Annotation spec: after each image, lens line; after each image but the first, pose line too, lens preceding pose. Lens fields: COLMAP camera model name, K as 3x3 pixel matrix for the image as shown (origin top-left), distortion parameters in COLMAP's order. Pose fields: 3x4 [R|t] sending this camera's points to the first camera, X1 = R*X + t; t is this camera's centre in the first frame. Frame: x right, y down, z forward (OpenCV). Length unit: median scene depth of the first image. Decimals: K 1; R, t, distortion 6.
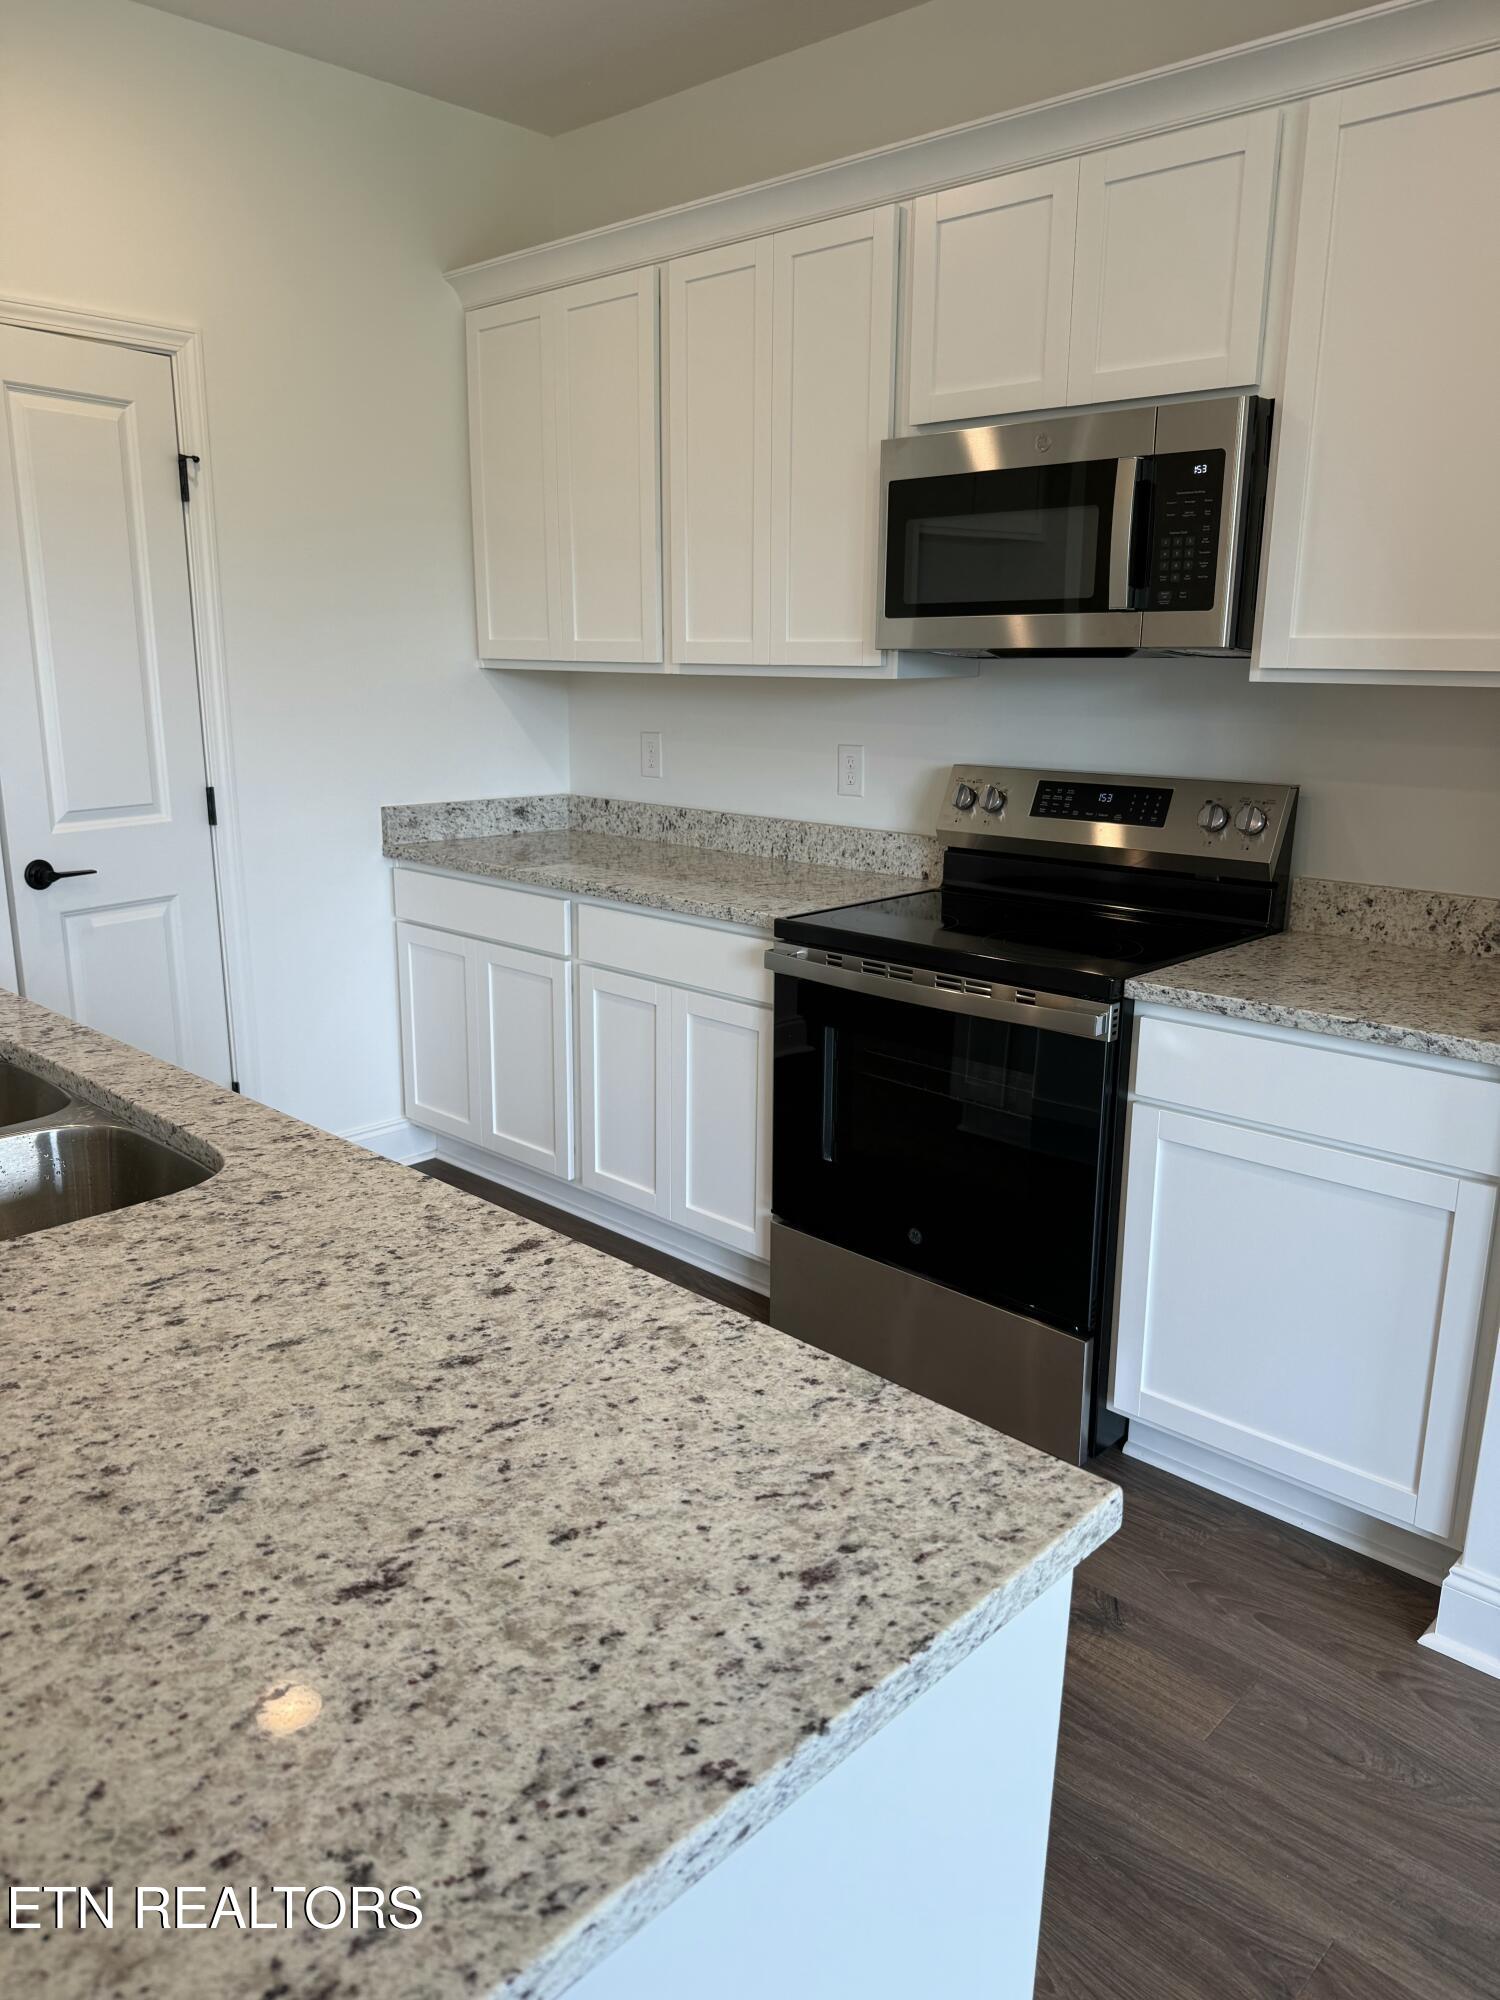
lens RADIAL K [[1414.9, 0, 747.8], [0, 1414.9, 1006.0], [0, 0, 1]] dist [0.012634, -0.003212]
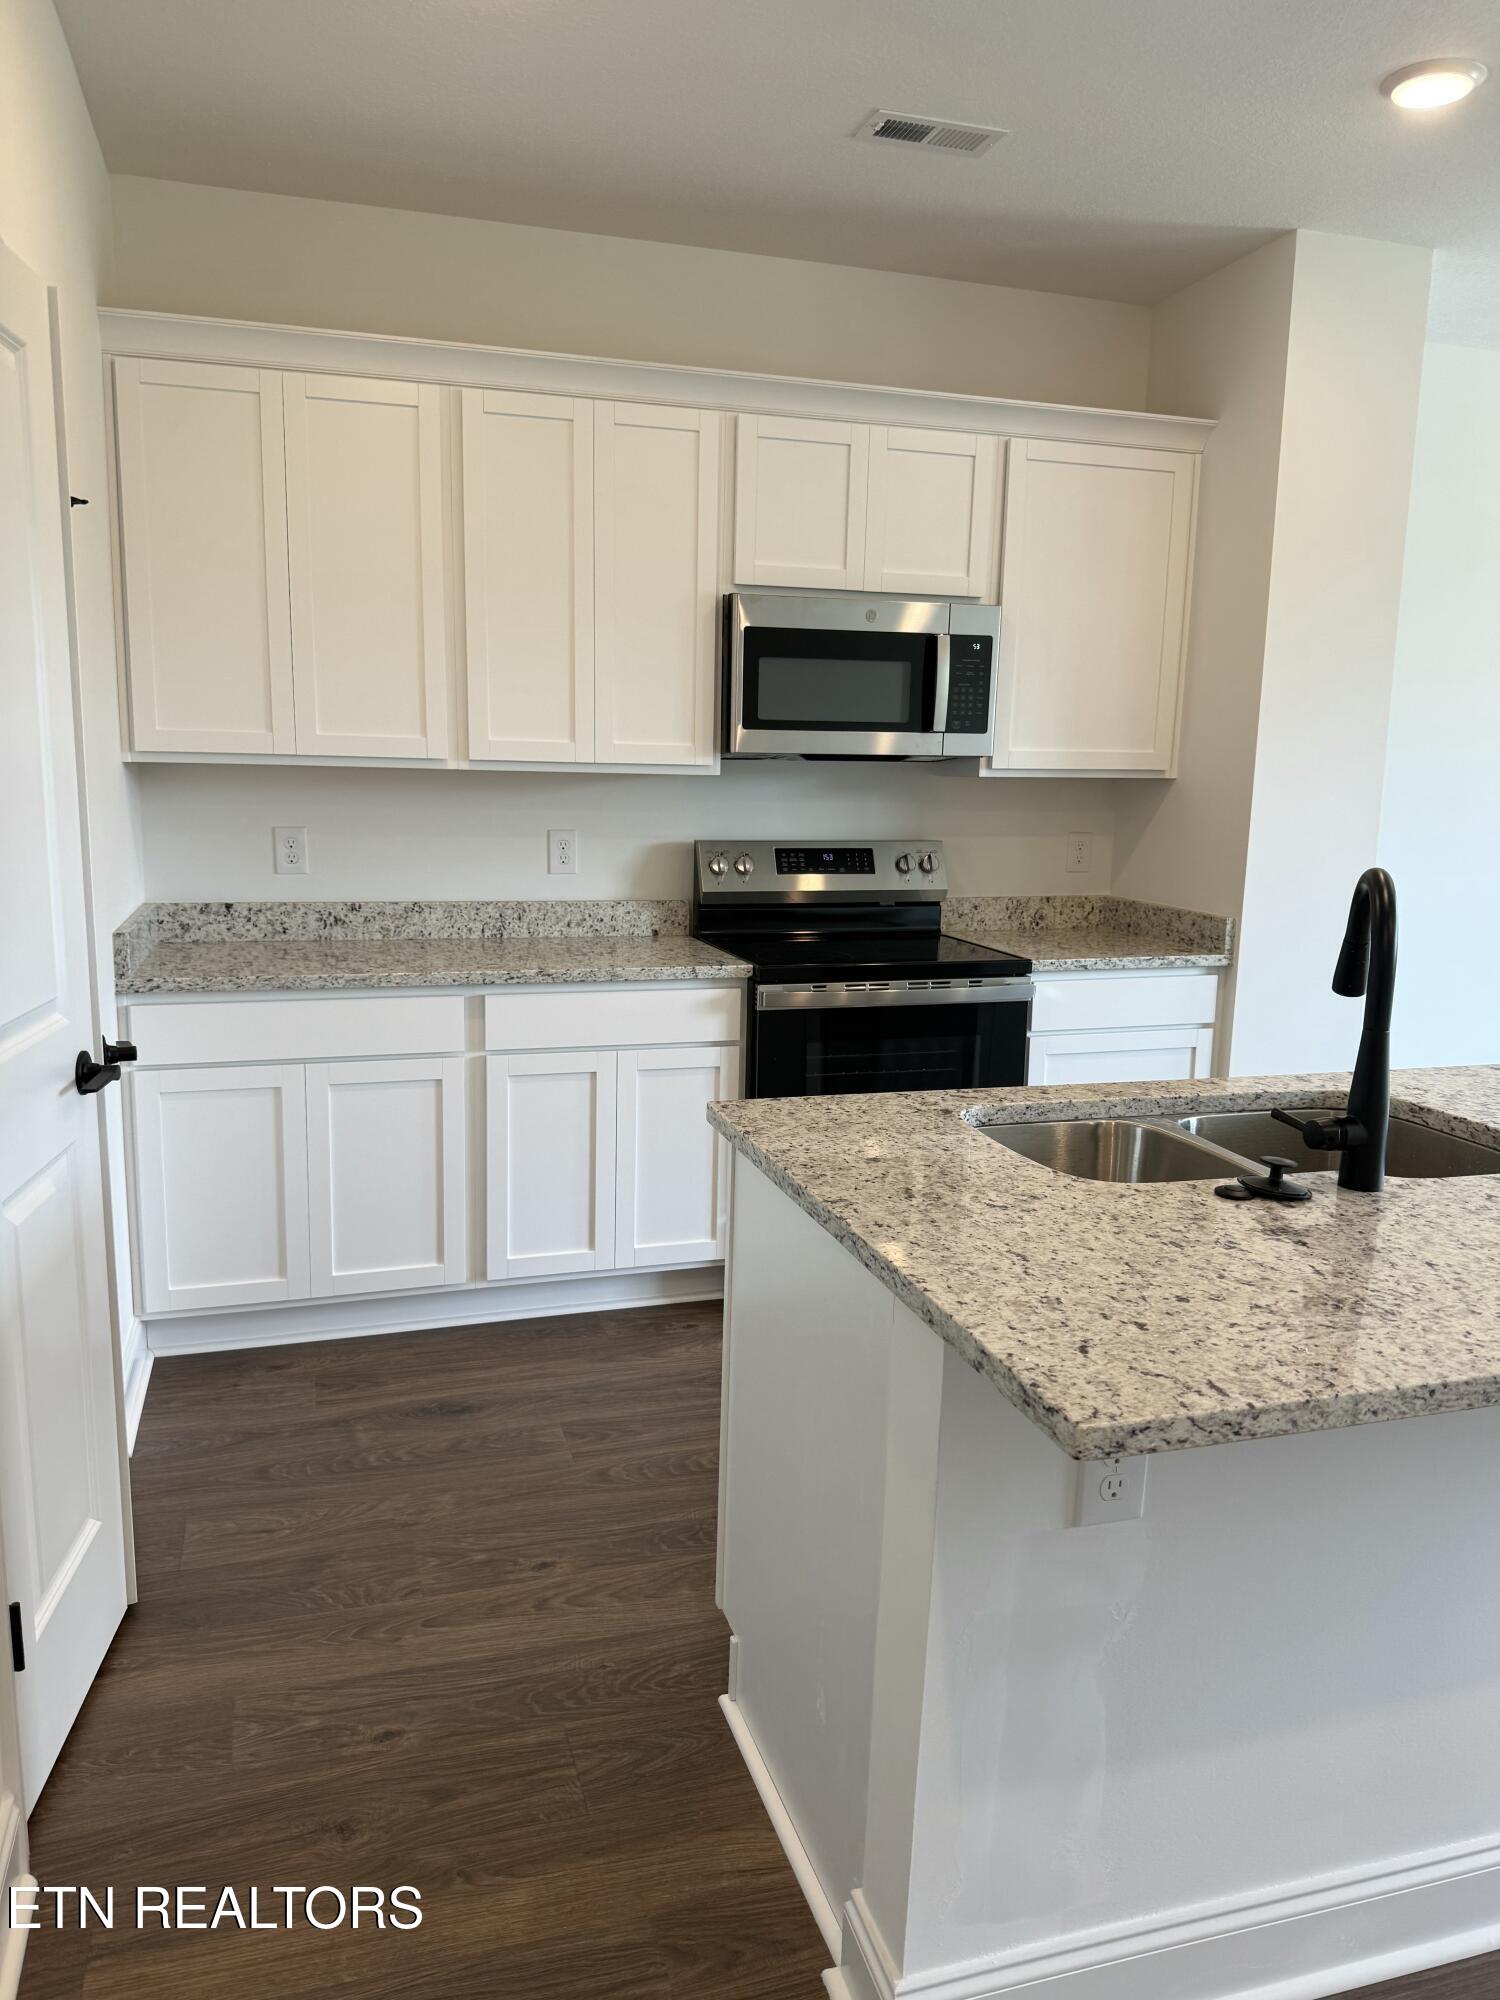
lens RADIAL K [[1414.9, 0, 742.9], [0, 1414.9, 994.6], [0, 0, 1]] dist [0.012634, -0.003212]
pose [[0.479606, -0.144740, 0.865464, -0.941484], [0.191863, 0.979734, 0.057527, -0.099927], [-0.856251, 0.138461, 0.497657, 0.355145]]
